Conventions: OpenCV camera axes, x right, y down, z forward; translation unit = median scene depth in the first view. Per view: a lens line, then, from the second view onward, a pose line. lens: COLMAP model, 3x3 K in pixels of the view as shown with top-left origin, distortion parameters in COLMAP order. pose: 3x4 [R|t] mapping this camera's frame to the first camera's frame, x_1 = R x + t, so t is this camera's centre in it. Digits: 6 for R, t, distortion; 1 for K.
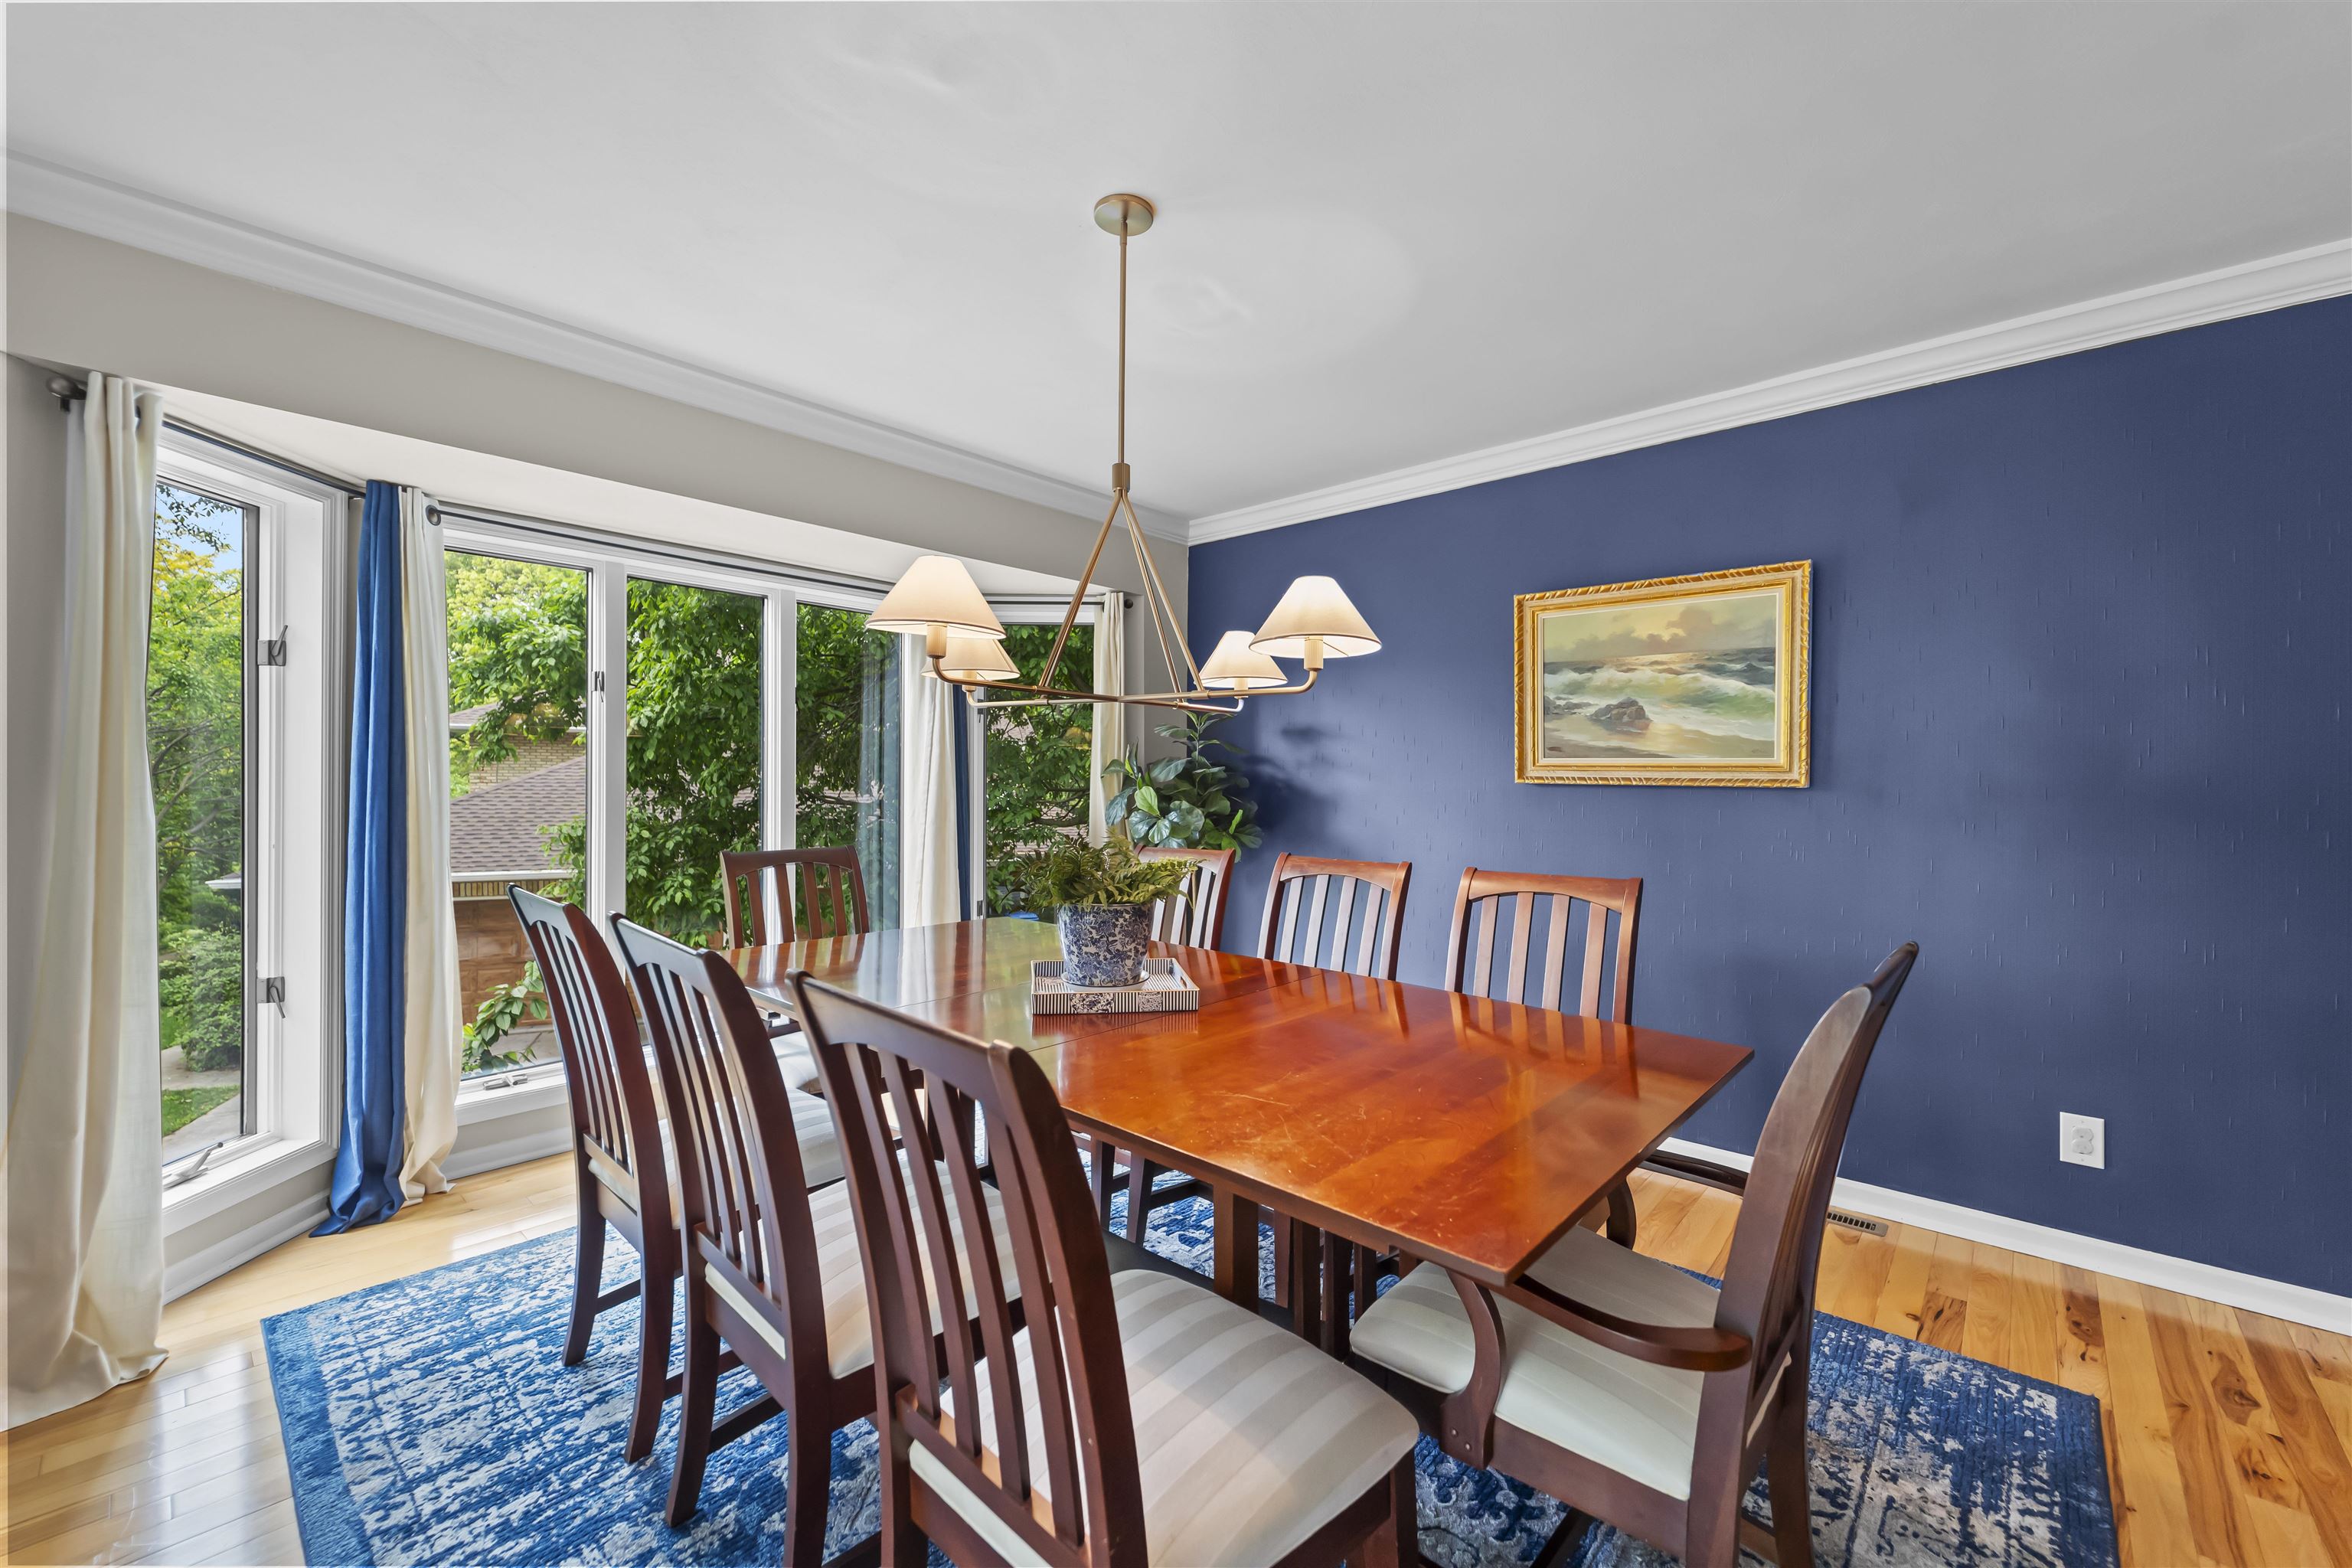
lens RADIAL K [[944.9, 0, 1182.4], [0, 944.9, 775.8], [0, 0, 1]] dist [-0.001998, -0.000941]
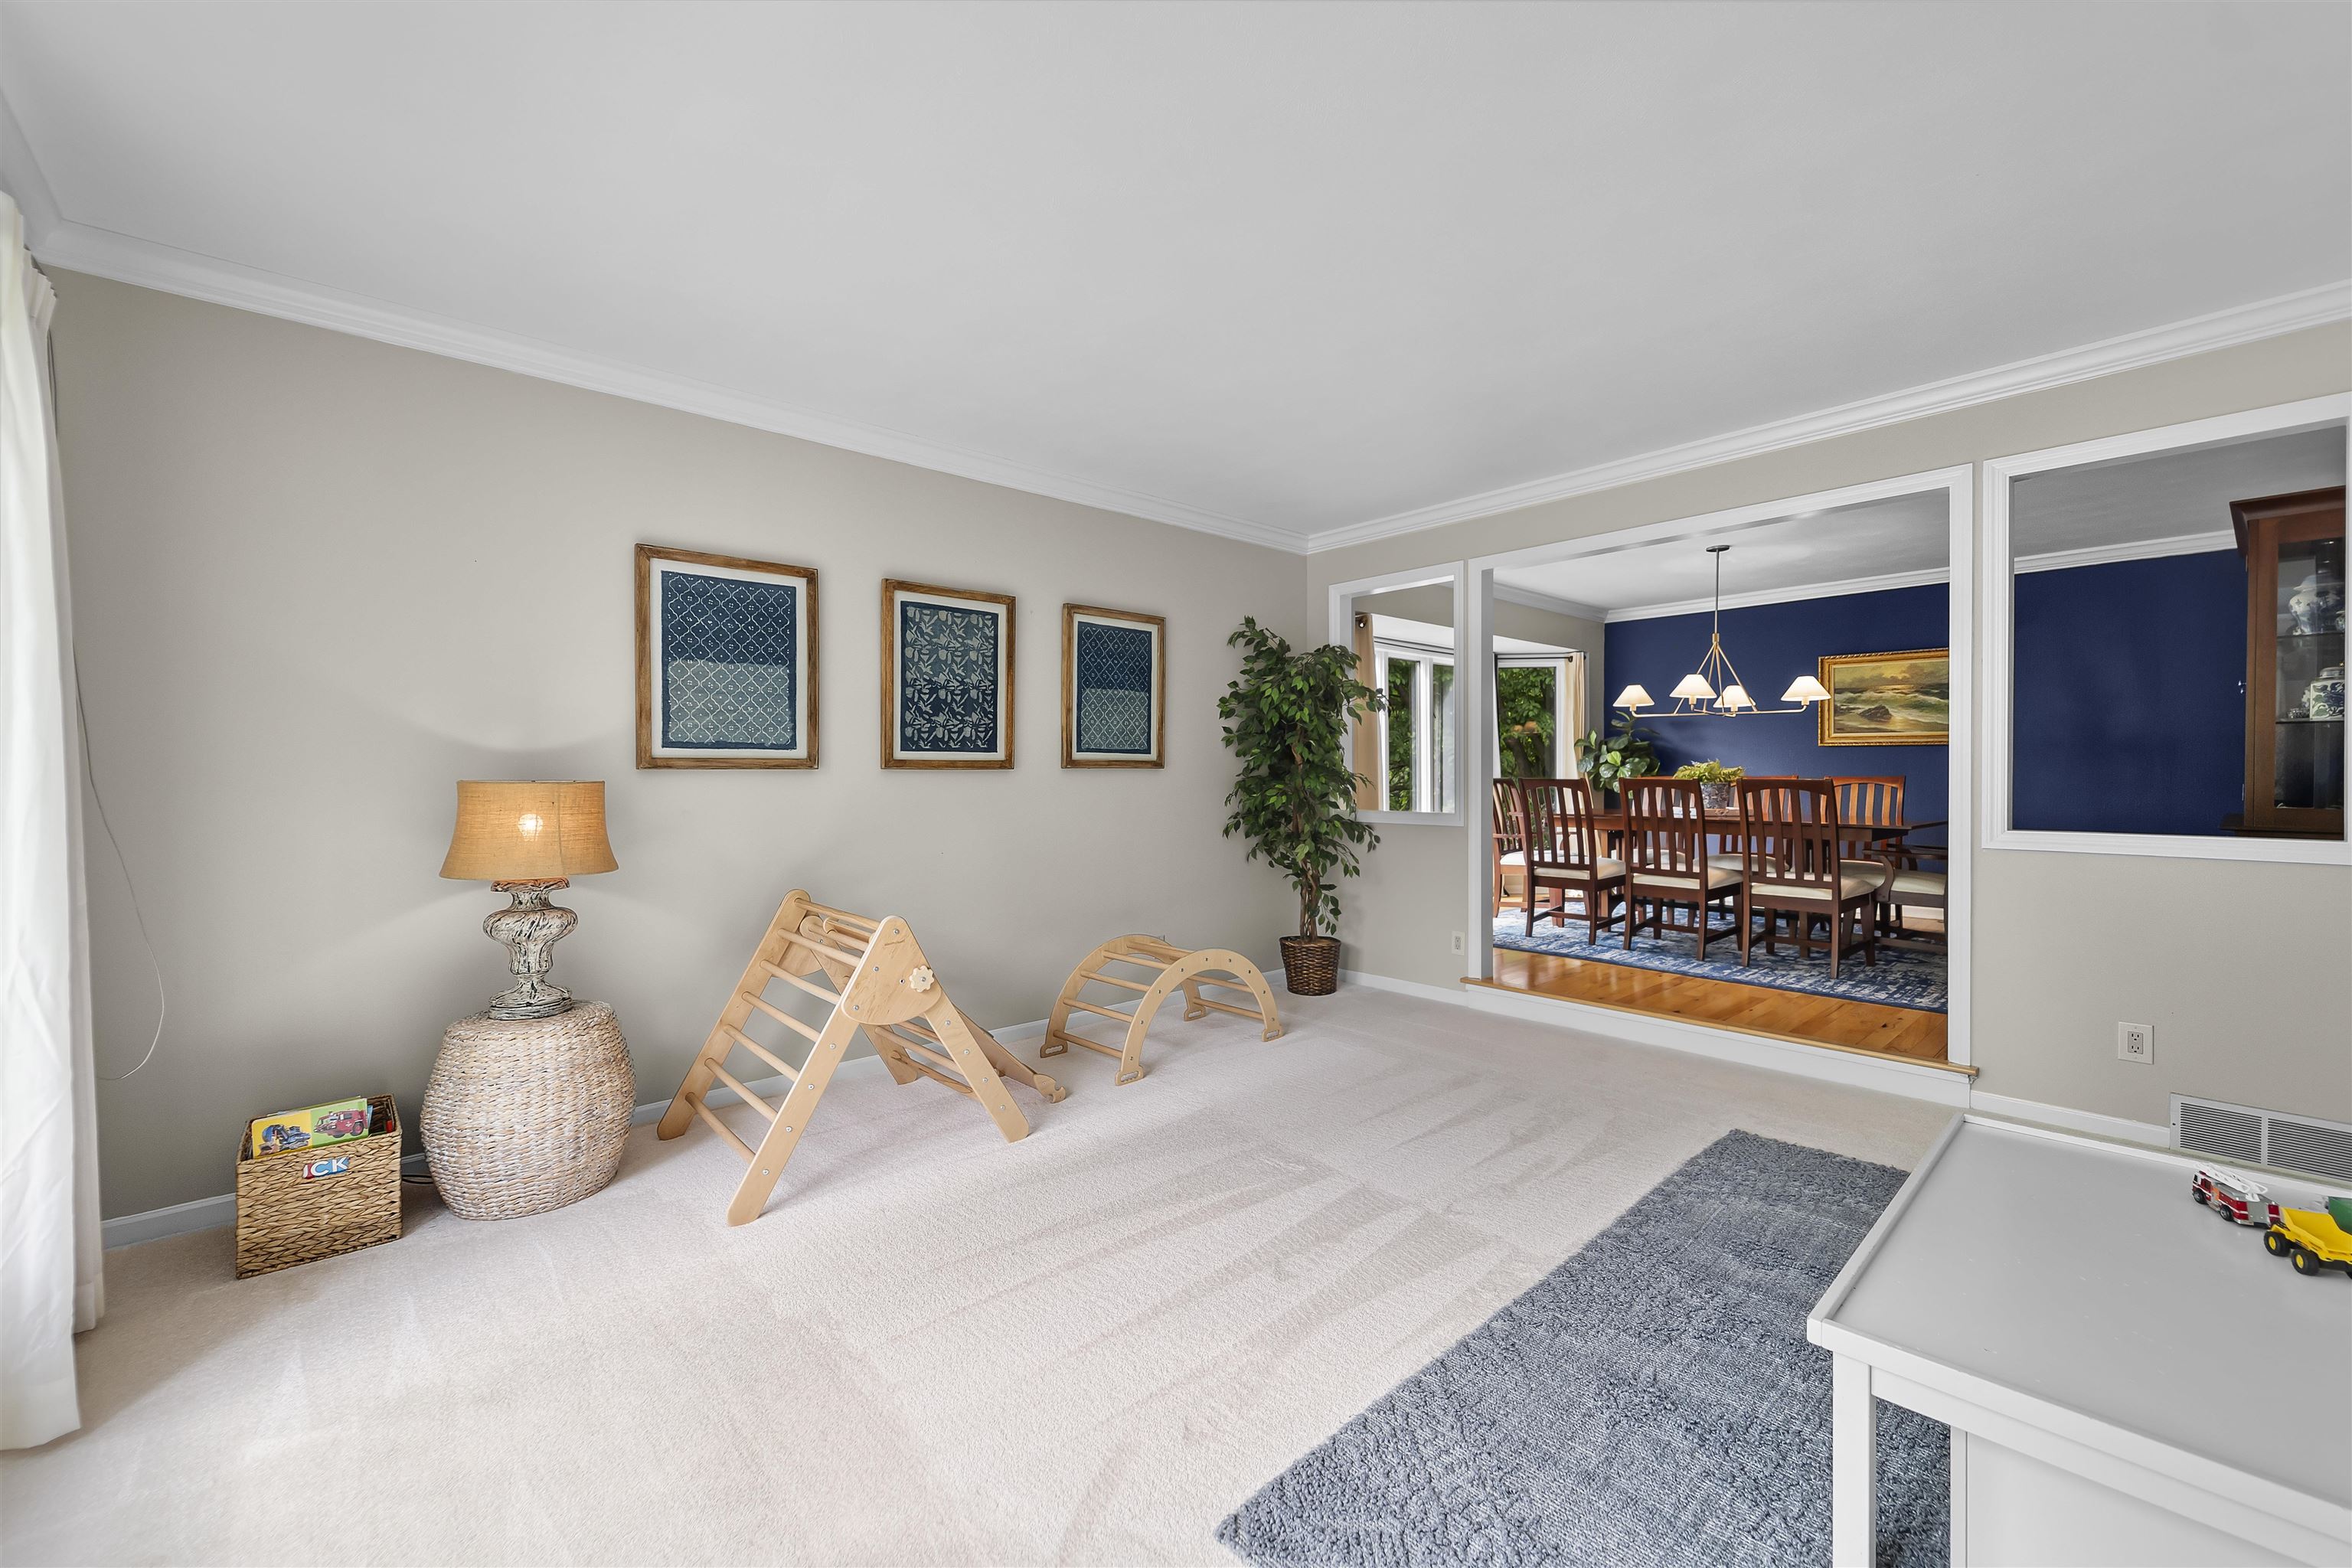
lens RADIAL K [[944.9, 0, 1170.1], [0, 944.9, 780.6], [0, 0, 1]] dist [-0.001998, -0.000941]
pose [[0.995519, -0.005803, -0.094380, -0.936030], [0.006264, 0.999970, 0.004588, 0.069897], [0.094350, -0.005158, 0.995526, -1.295771]]
